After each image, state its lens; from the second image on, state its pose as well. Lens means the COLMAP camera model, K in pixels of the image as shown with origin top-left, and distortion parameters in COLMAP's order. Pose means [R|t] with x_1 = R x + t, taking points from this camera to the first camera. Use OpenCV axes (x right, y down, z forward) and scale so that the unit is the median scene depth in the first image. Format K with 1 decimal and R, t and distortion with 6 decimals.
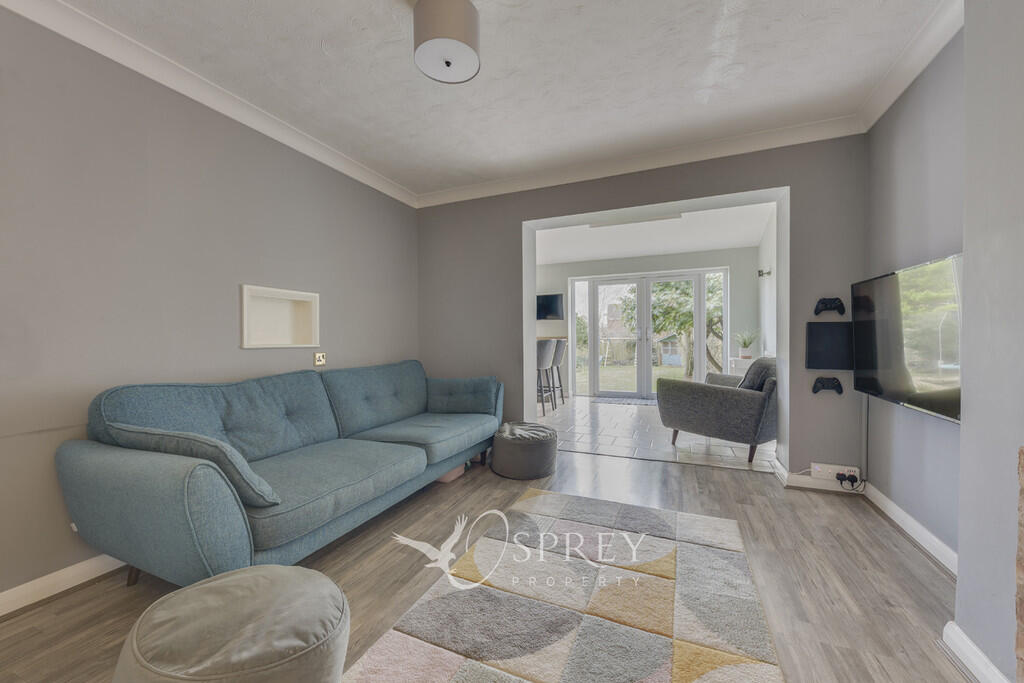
lens RADIAL K [[393.5, 0, 512.0], [0, 393.5, 341.5], [0, 0, 1]] dist [0.014736, -0.000197]
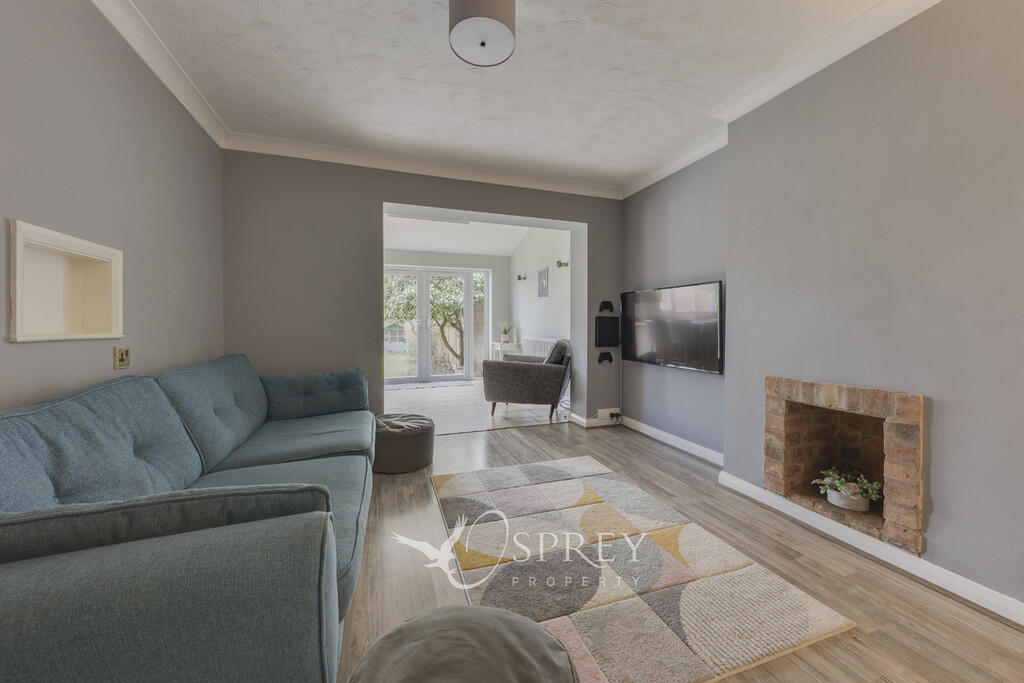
lens RADIAL K [[379.7, 0, 510.0], [0, 379.7, 328.2], [0, 0, 1]] dist [0.014691, -0.000114]
pose [[0.736635, 0.001844, 0.676288, -0.471318], [0.000390, 0.999995, -0.003152, 0.000901], [-0.676291, 0.002585, 0.736630, 0.158677]]
